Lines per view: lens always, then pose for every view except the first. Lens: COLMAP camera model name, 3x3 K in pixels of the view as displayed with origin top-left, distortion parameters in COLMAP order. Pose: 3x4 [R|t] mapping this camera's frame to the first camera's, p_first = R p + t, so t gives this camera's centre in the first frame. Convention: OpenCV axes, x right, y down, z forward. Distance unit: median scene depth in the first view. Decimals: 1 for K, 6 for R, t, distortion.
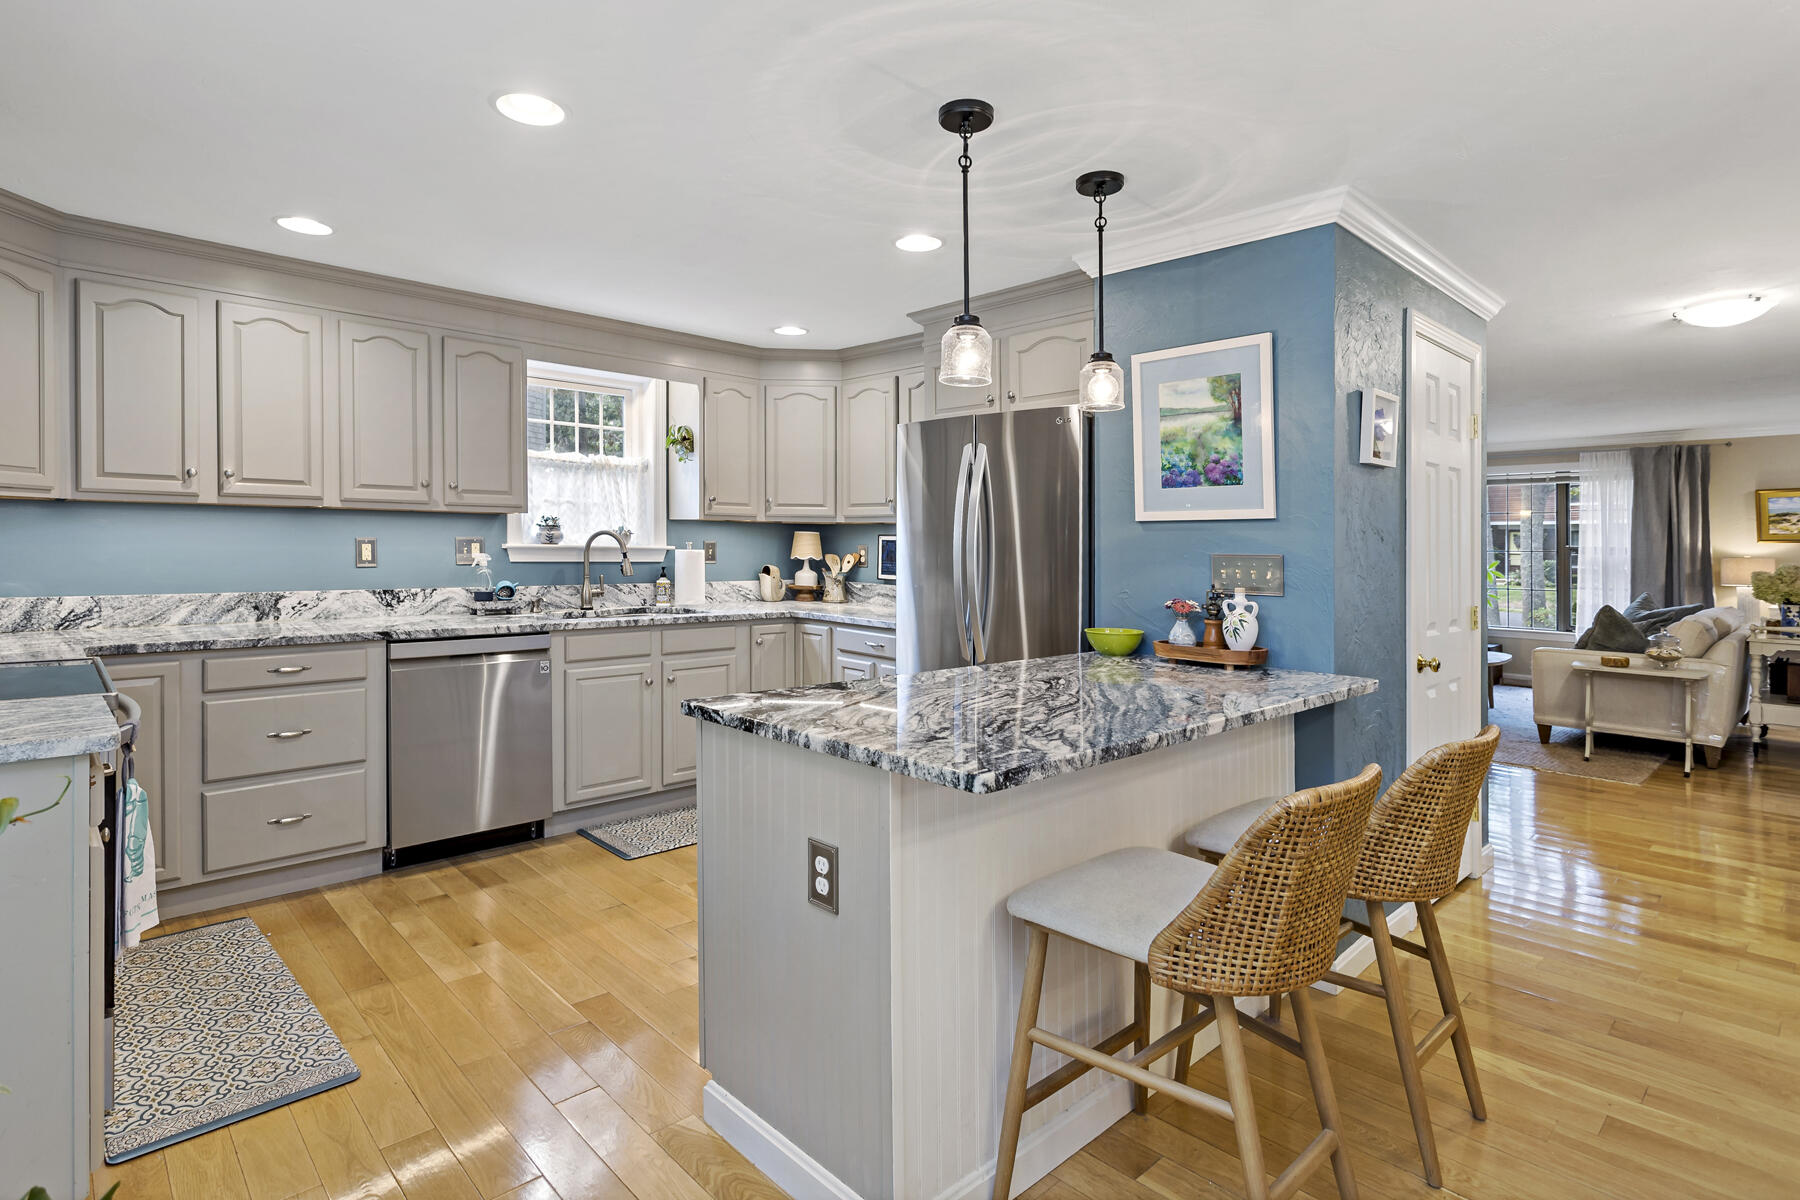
lens RADIAL K [[909.2, 0, 856.5], [0, 909.2, 543.5], [0, 0, 1]] dist [0.002040, 0.000041]
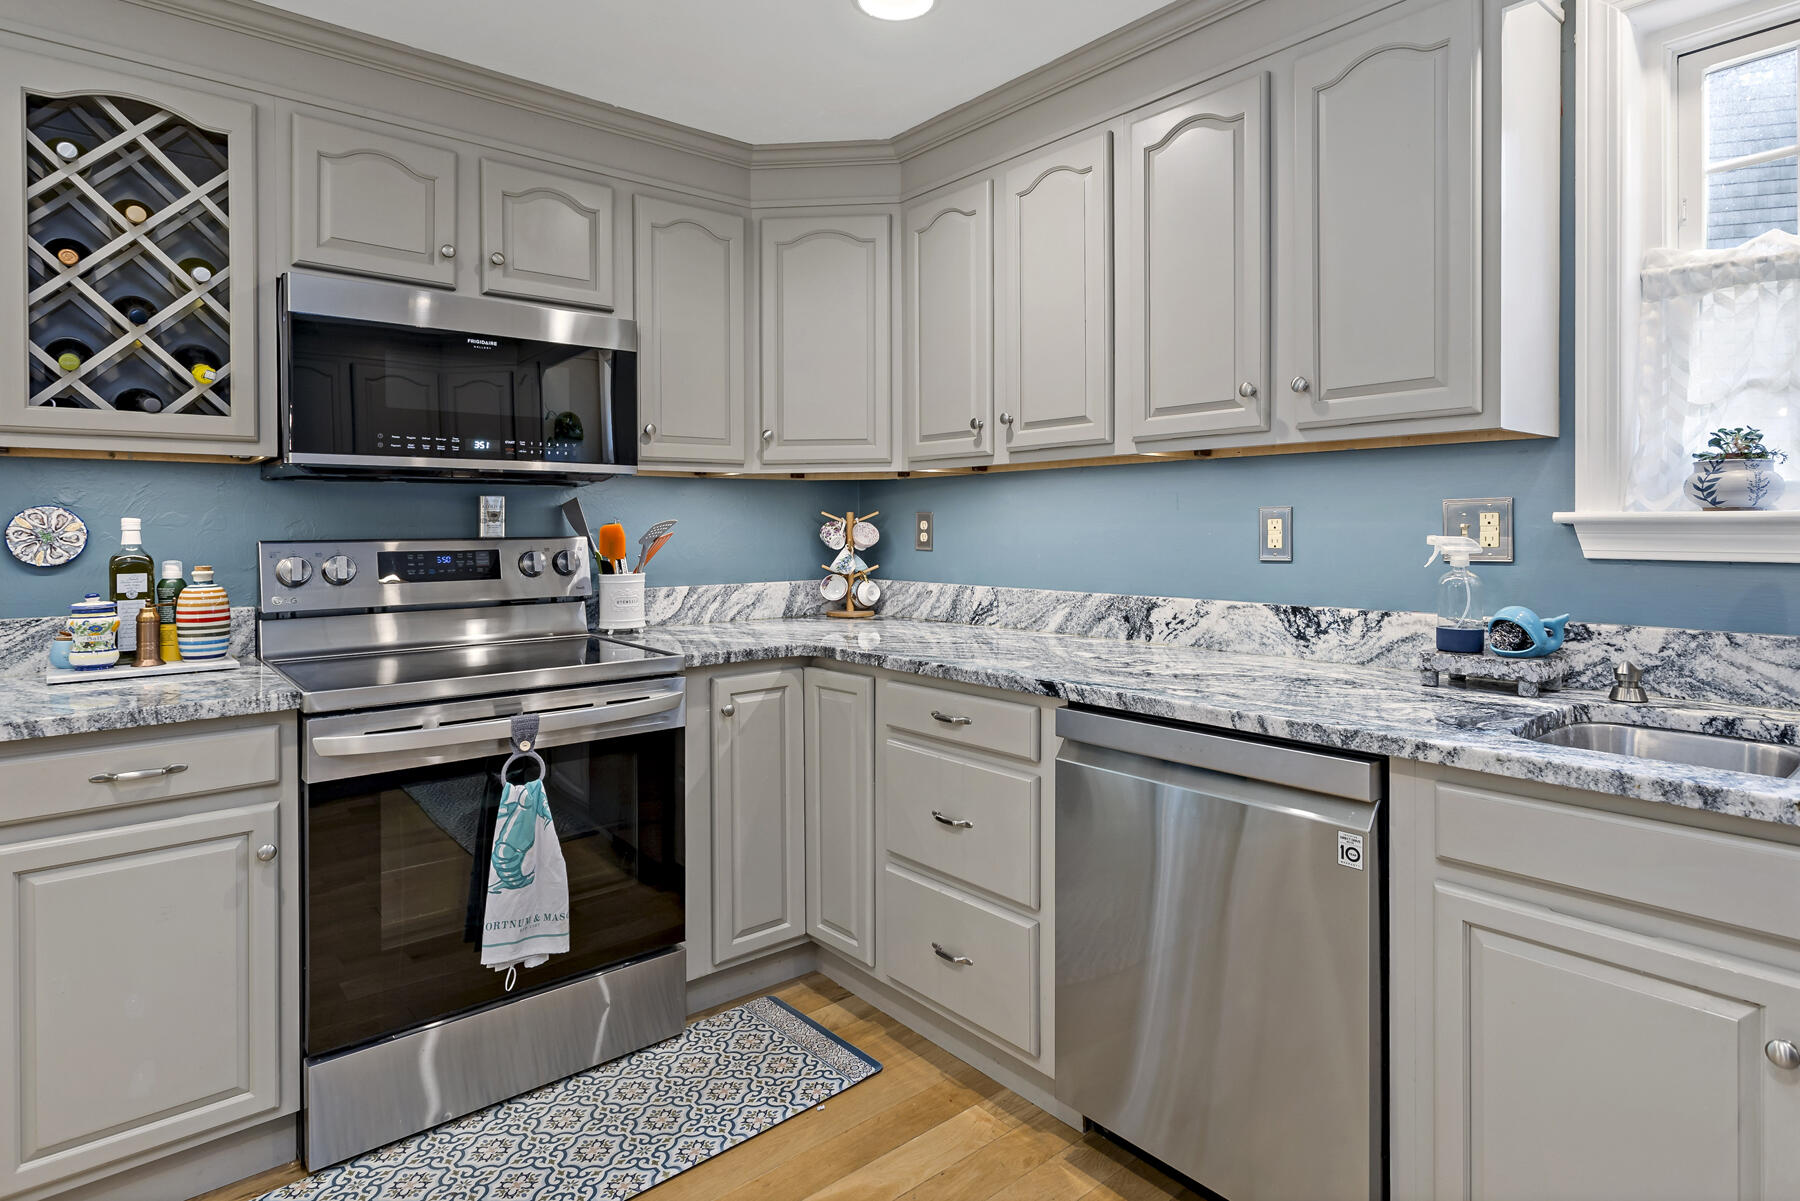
lens RADIAL K [[991.8, 0, 901.2], [0, 991.8, 545.1], [0, 0, 1]] dist [0.000394, 0.000046]
pose [[-0.039313, 0.006883, -0.999203, 0.056645], [0.006415, 0.999957, 0.006636, 0.011437], [0.999206, -0.006149, -0.039355, 0.840483]]
